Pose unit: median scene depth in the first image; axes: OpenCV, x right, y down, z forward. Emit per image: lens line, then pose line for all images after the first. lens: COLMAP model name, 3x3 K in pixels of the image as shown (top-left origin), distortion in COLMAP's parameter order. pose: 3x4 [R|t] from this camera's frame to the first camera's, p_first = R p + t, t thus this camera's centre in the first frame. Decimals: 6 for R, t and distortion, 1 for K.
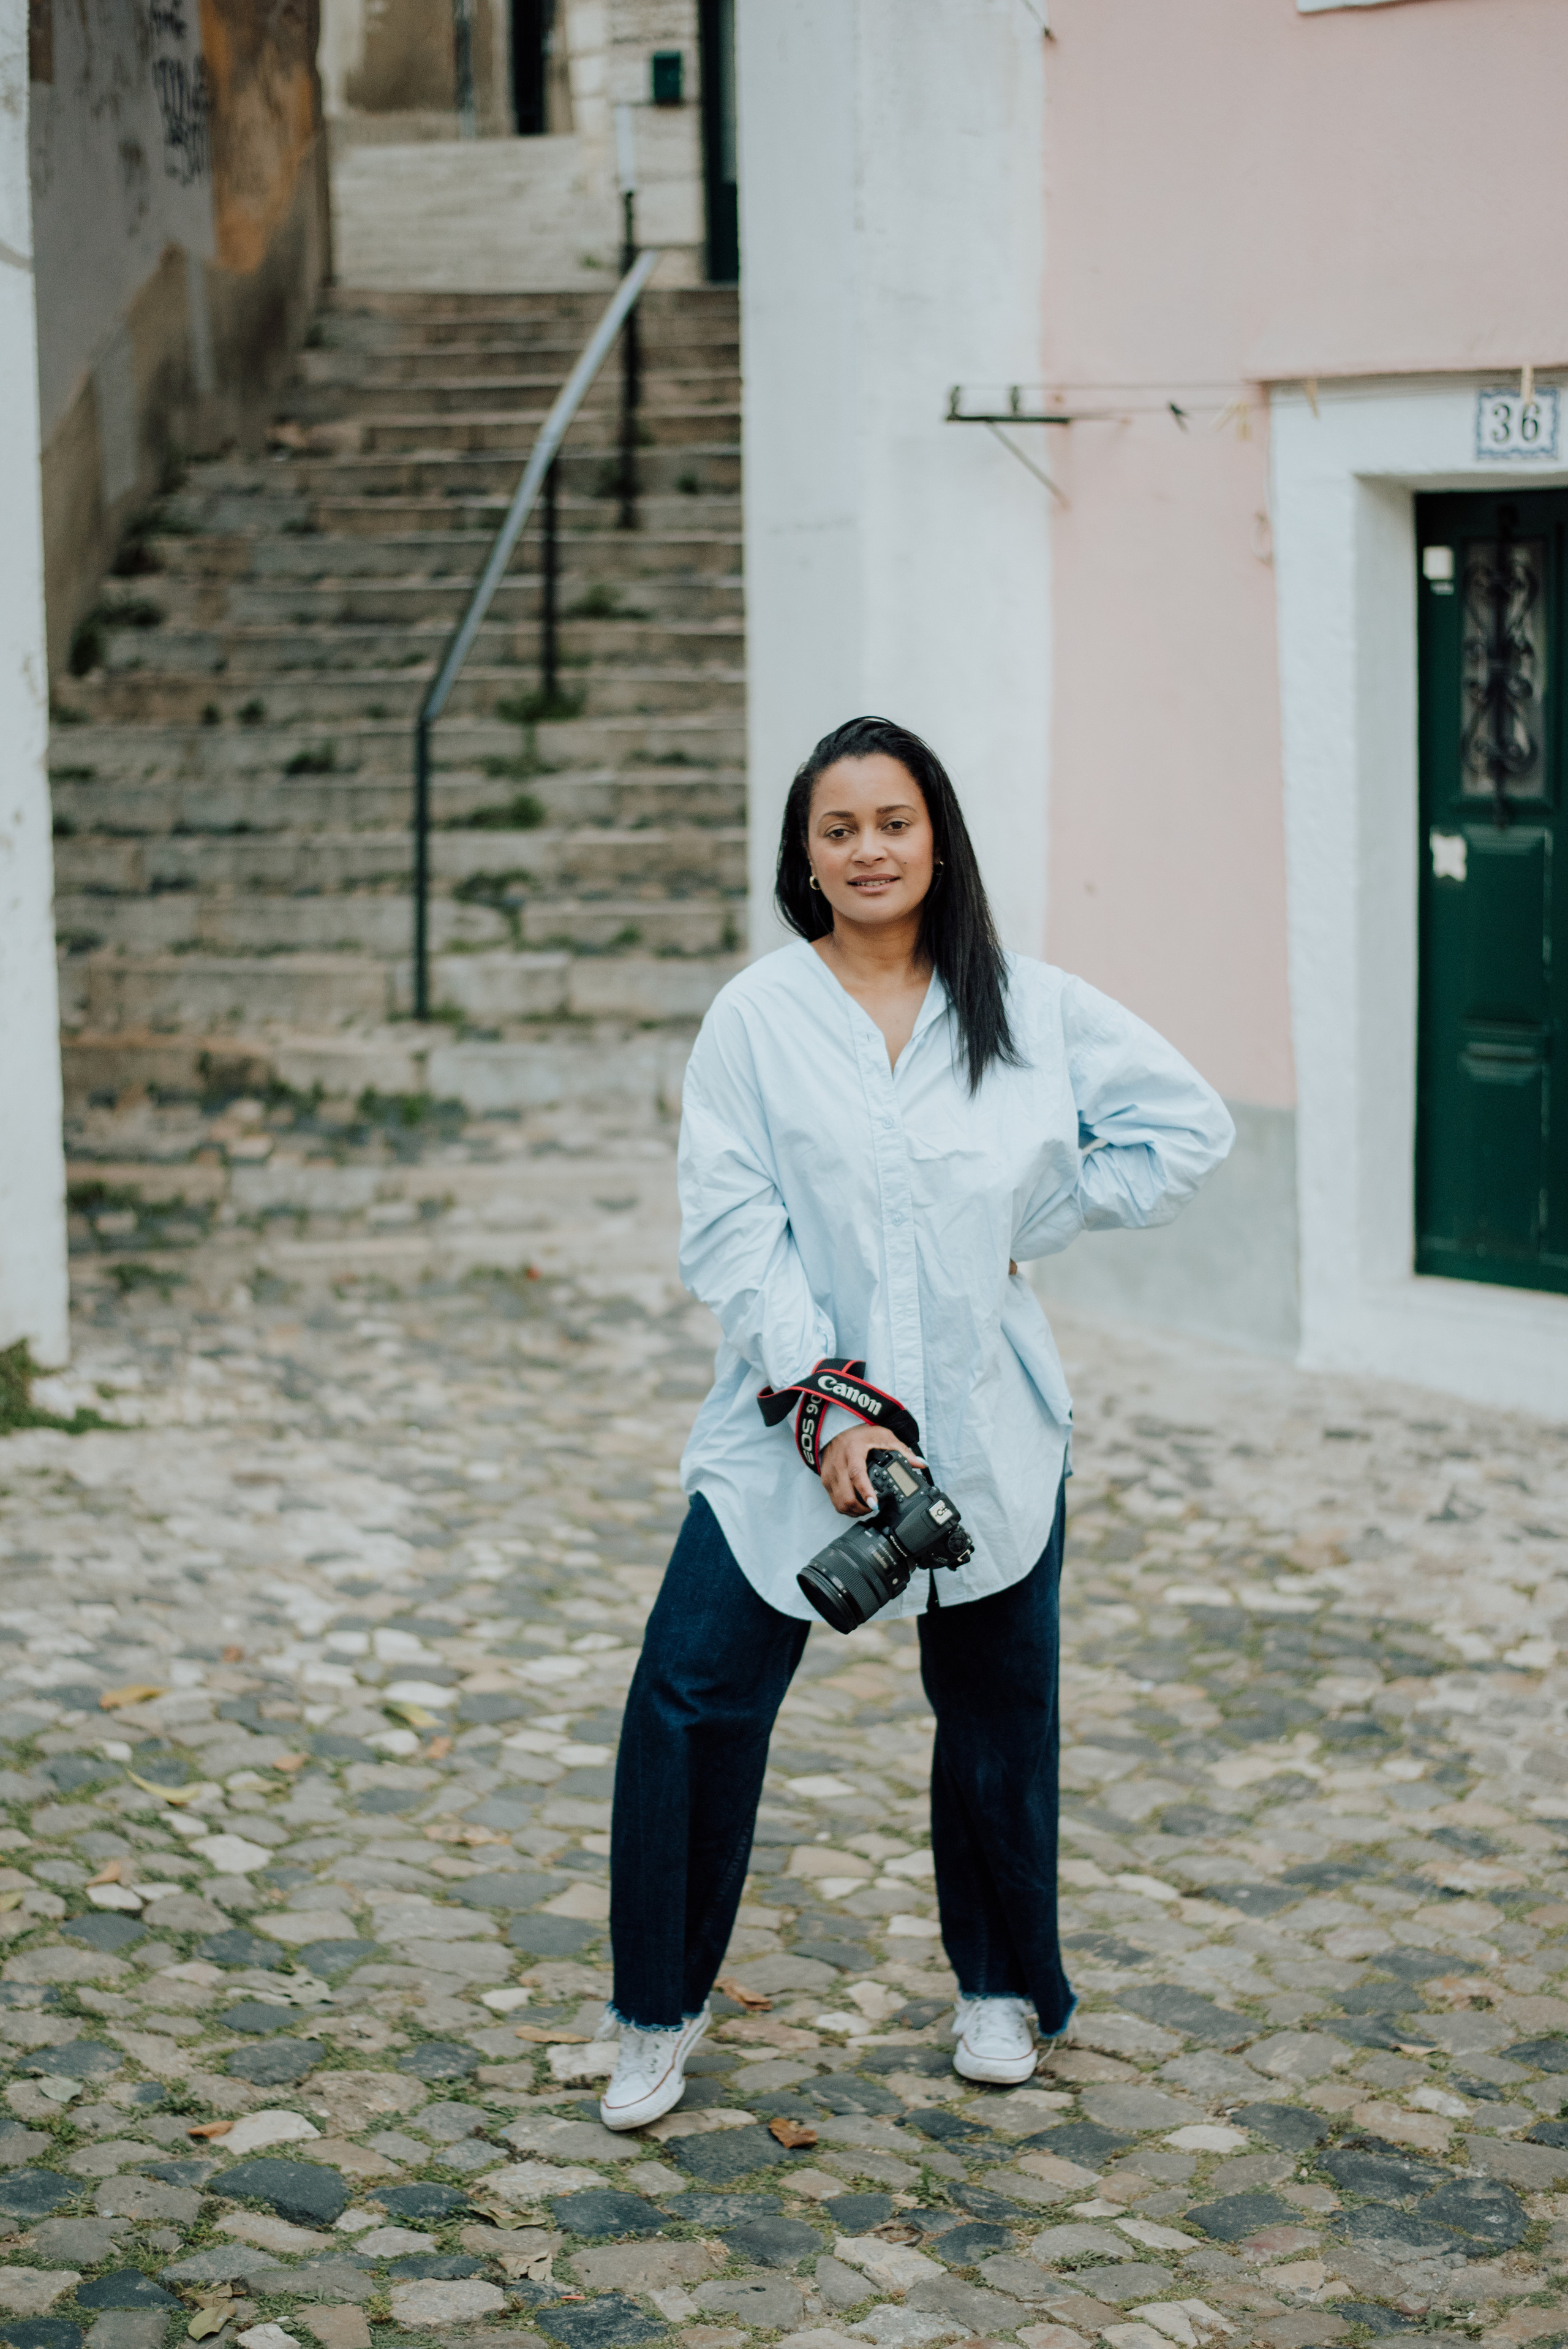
lens RADIAL K [[3624.1, 0, 784.0], [0, 3624.1, 1174.5], [0, 0, 1]] dist [-0.102959, -0.053780]
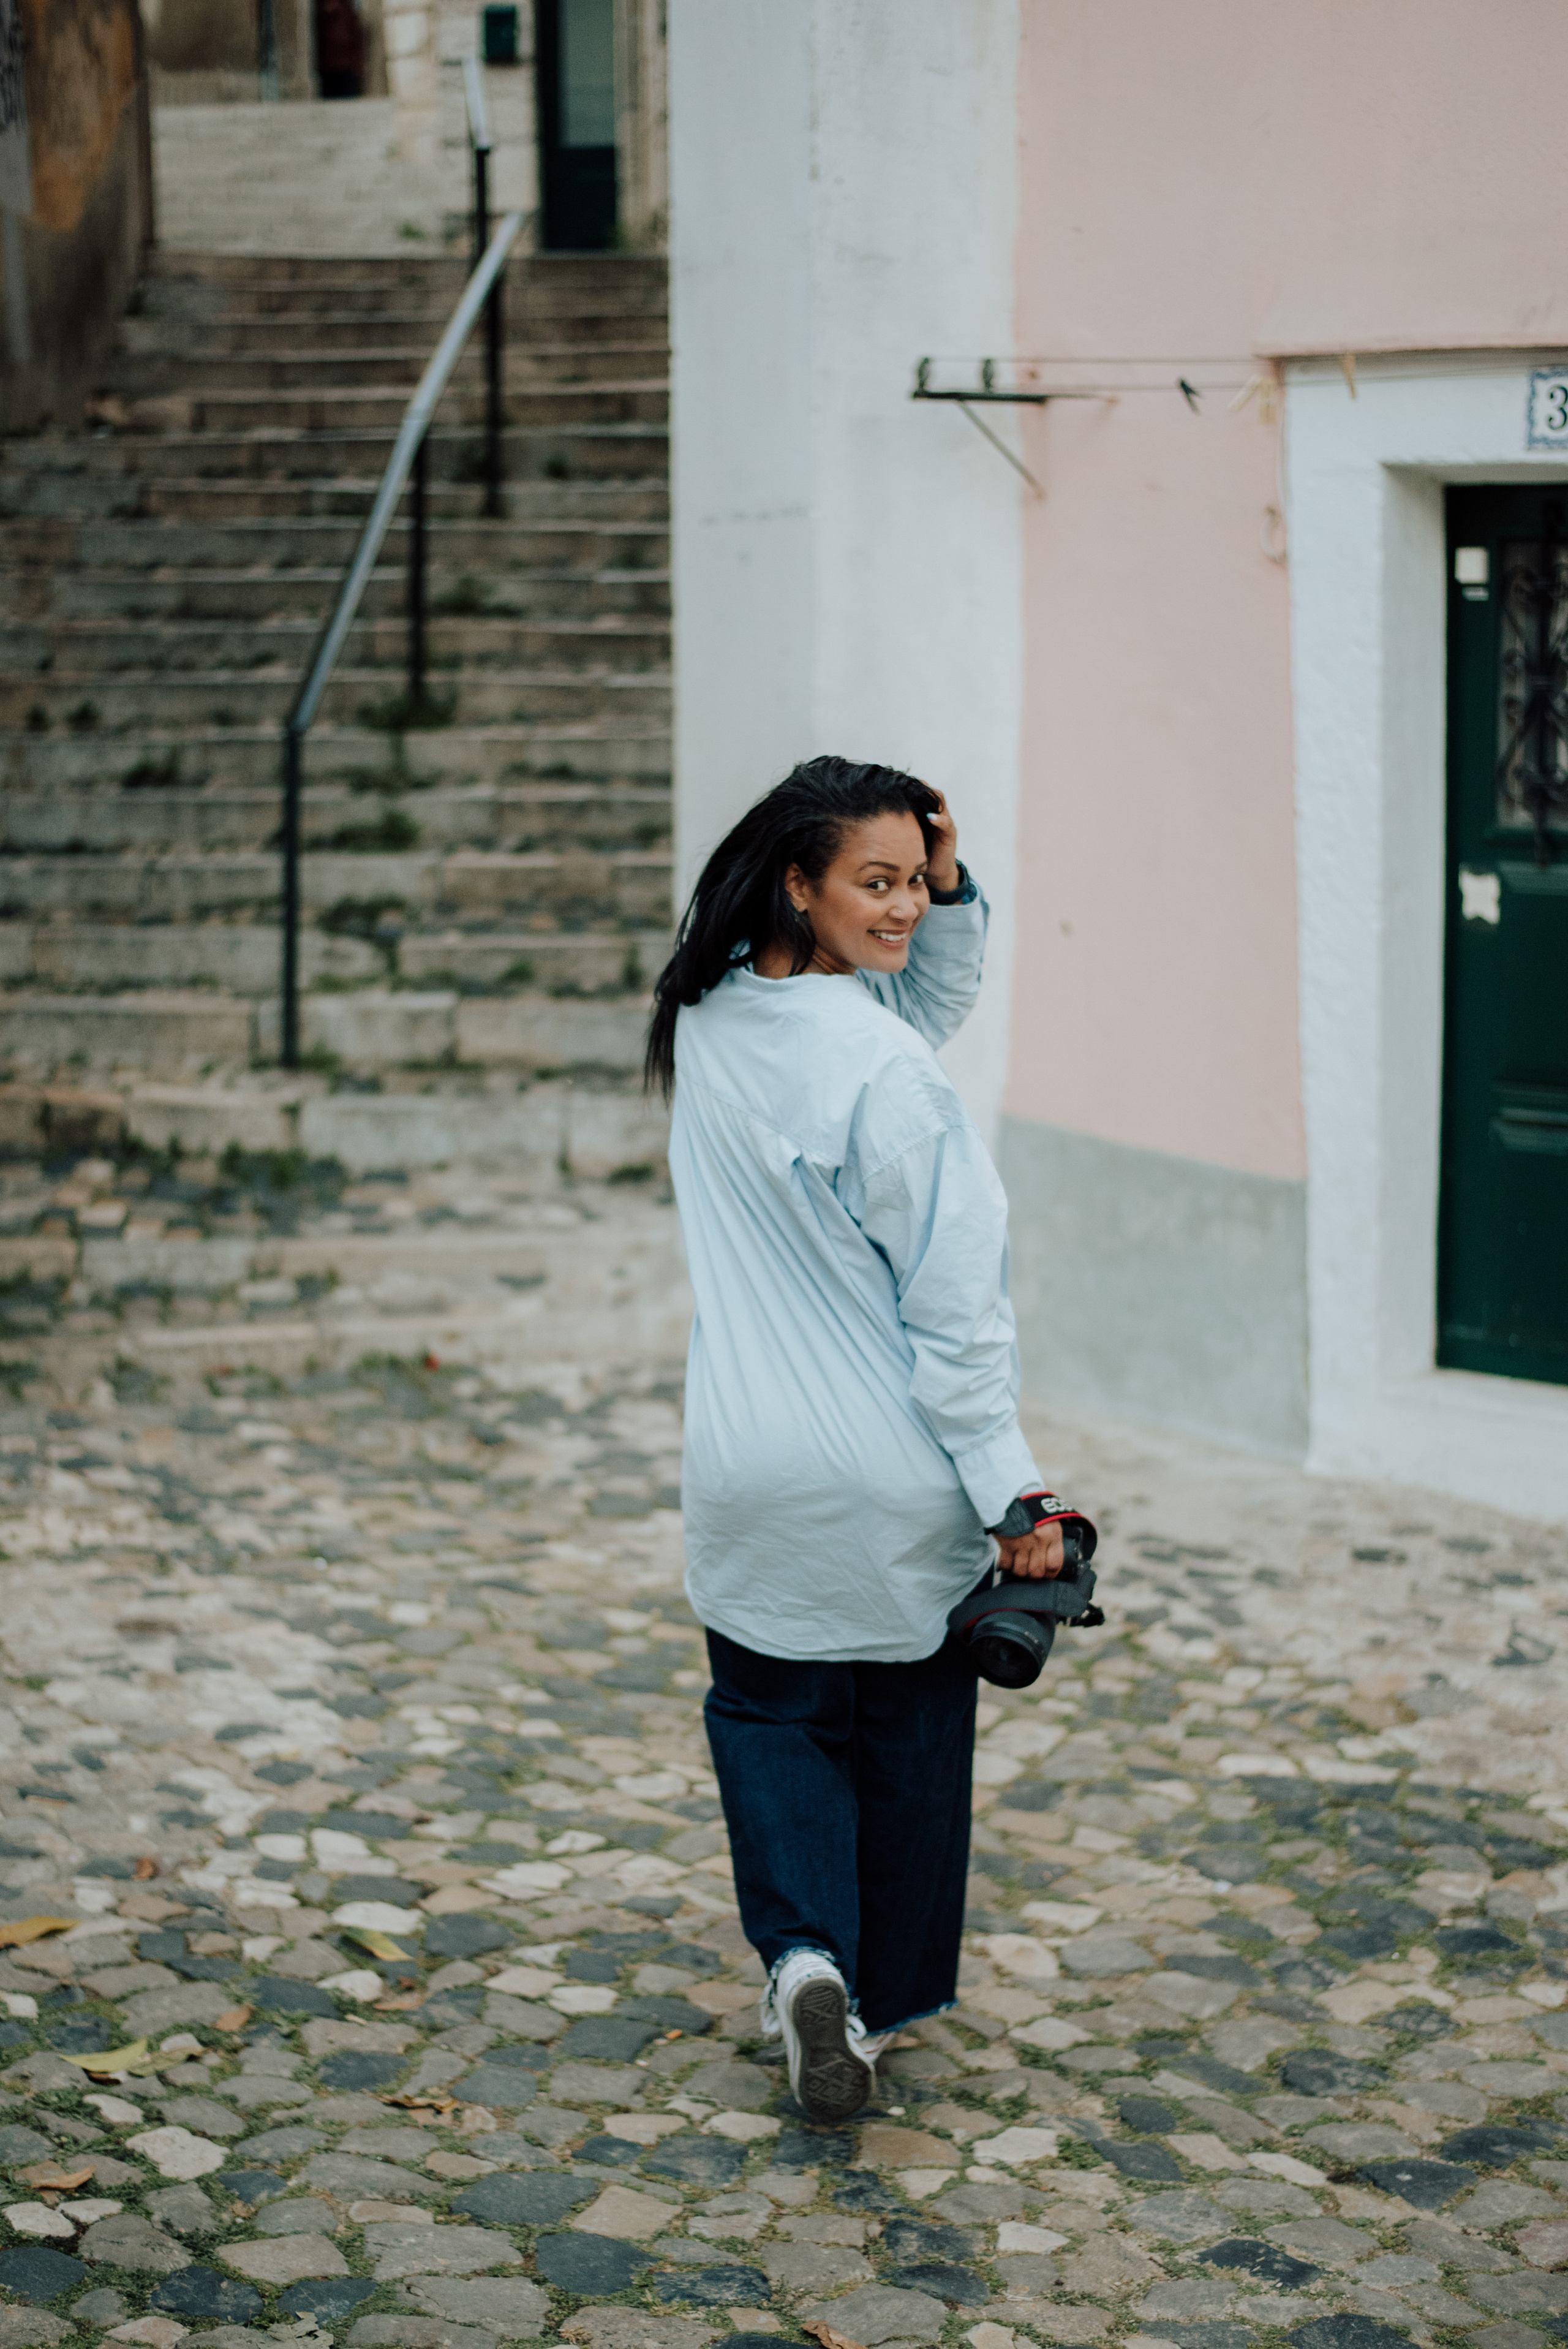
lens RADIAL K [[3763.1, 0, 784.0], [0, 3763.1, 1174.5], [0, 0, 1]] dist [-0.103900, 0.000180]
pose [[0.998467, 0.001771, 0.055322, -0.029005], [-0.001550, 0.999991, -0.004026, -0.012416], [-0.055329, 0.003935, 0.998460, 0.071027]]
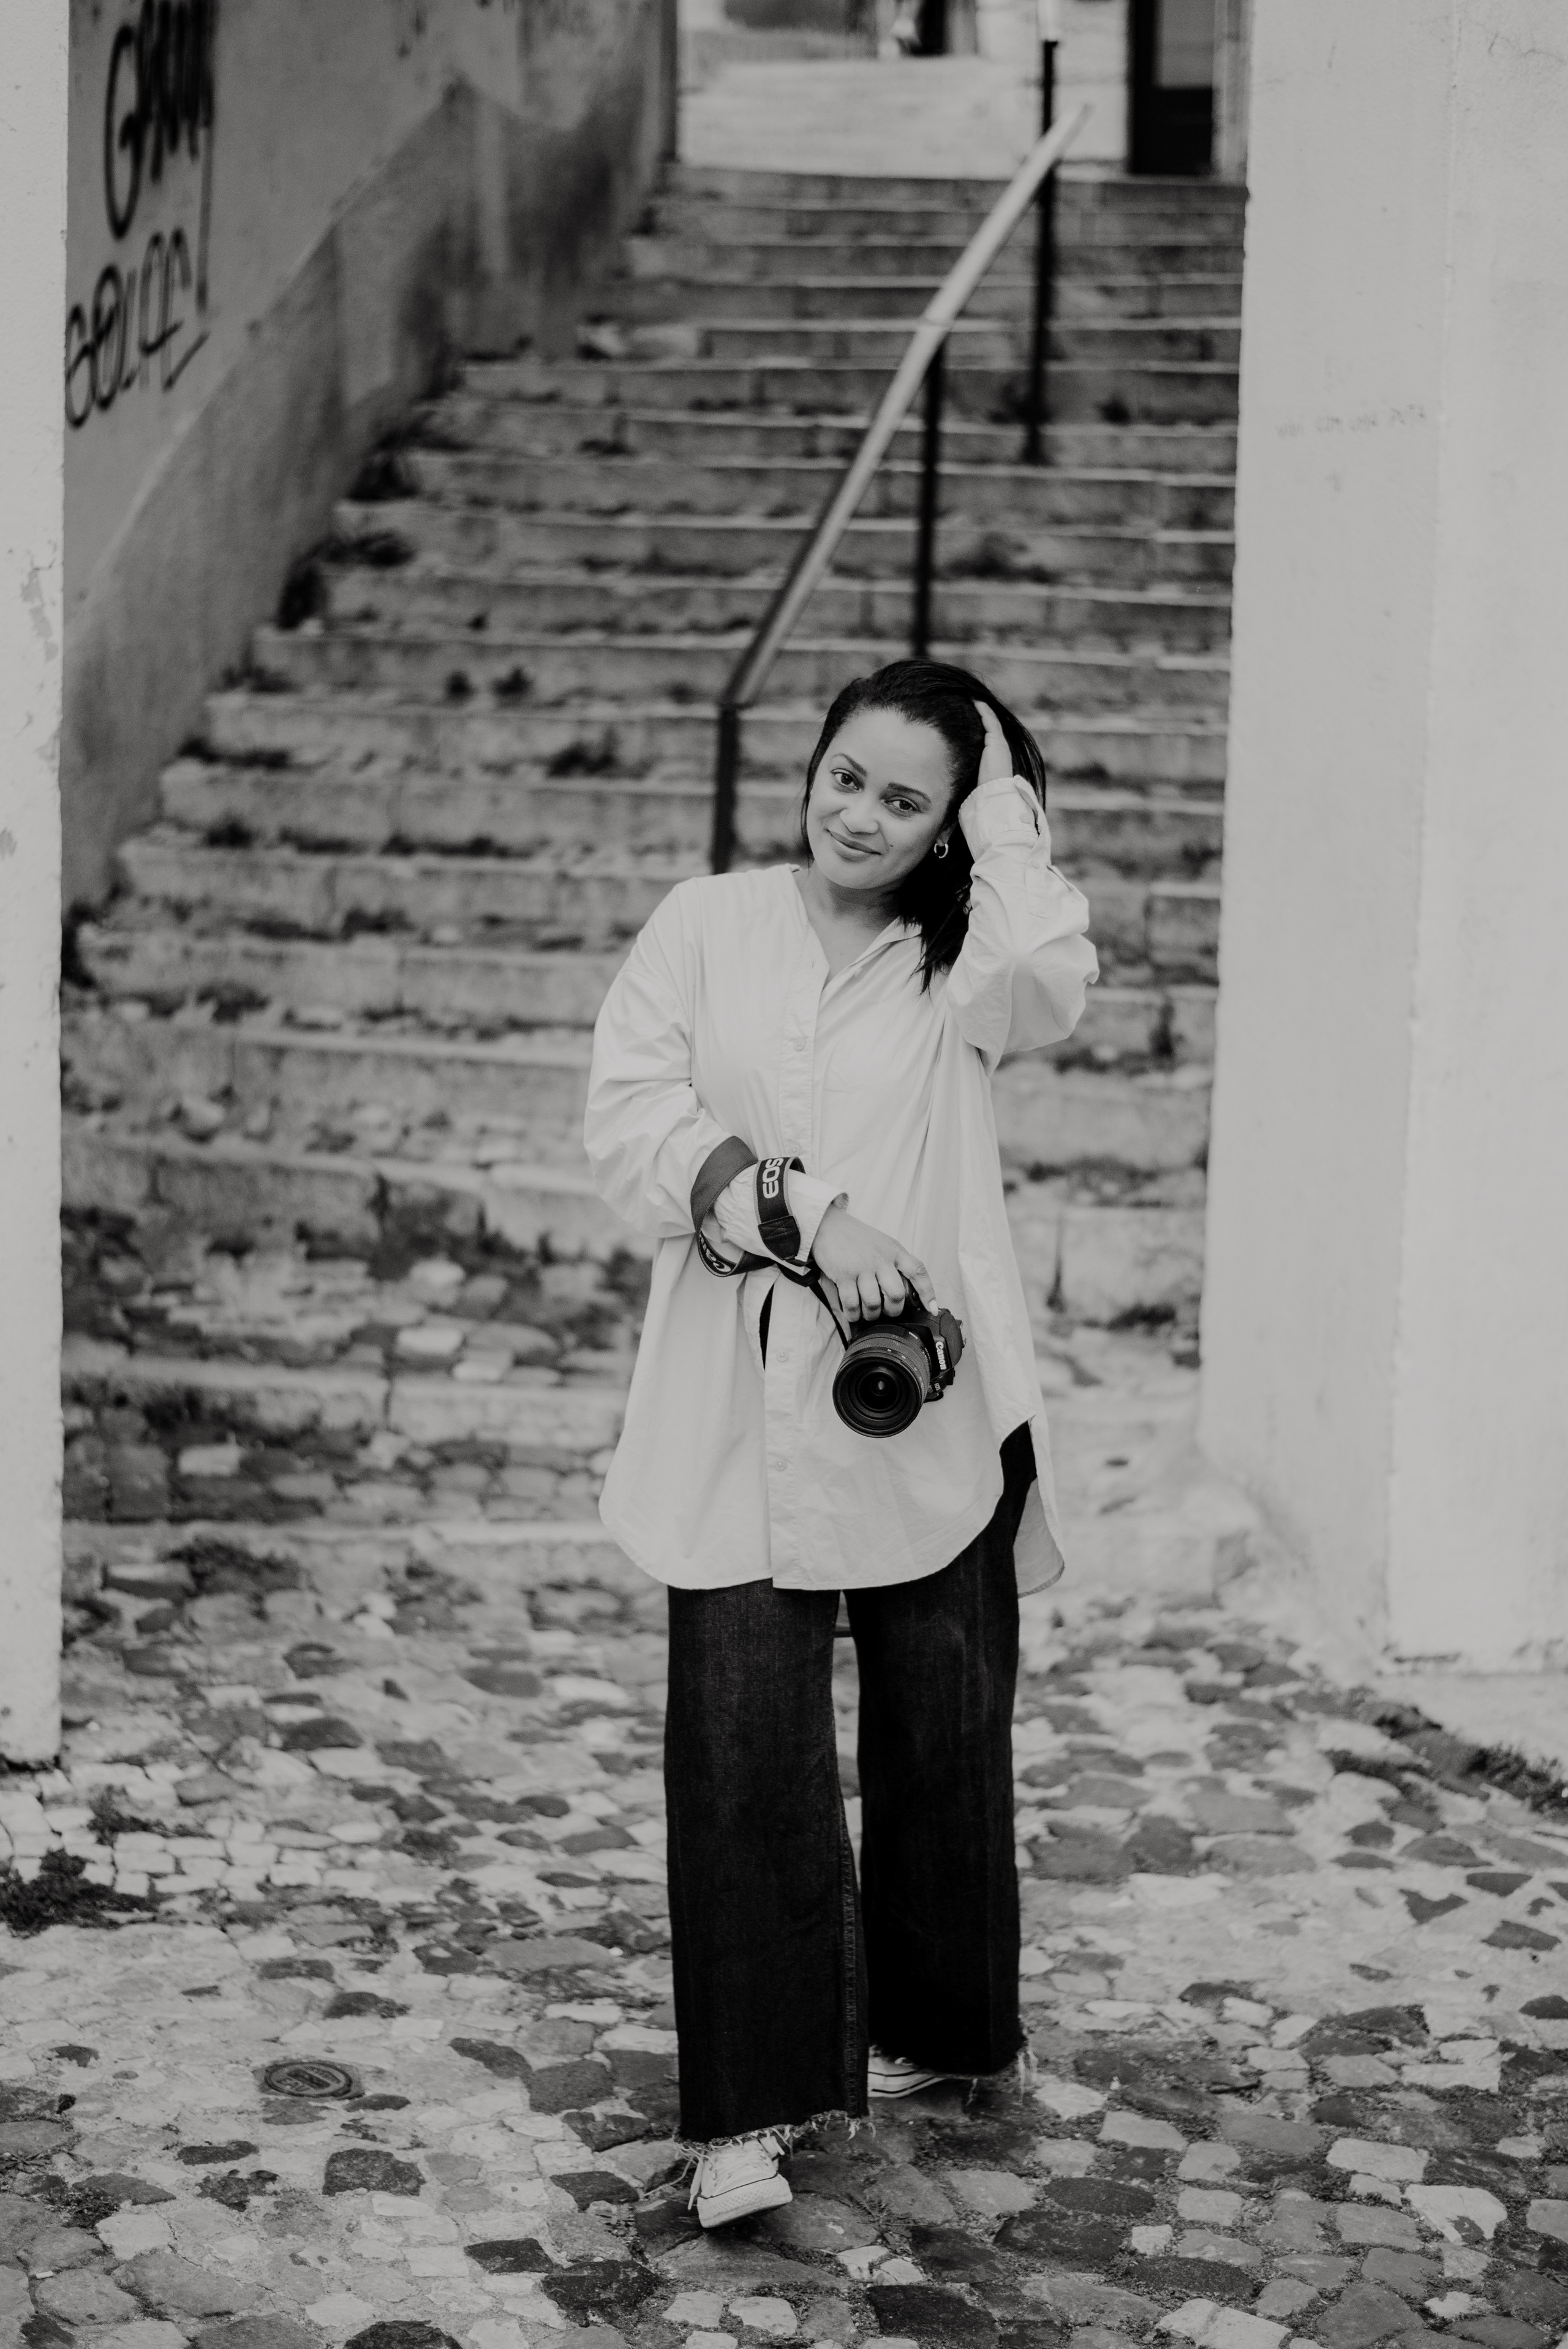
lens RADIAL K [[3763.1, 0, 784.0], [0, 3763.1, 1174.5], [0, 0, 1]] dist [-0.103900, 0.000180]
pose [[0.994270, 0.051248, -0.093816, -0.018552], [-0.051532, 0.998671, -0.000609, -0.036348], [0.093661, 0.005440, 0.995589, 0.287734]]
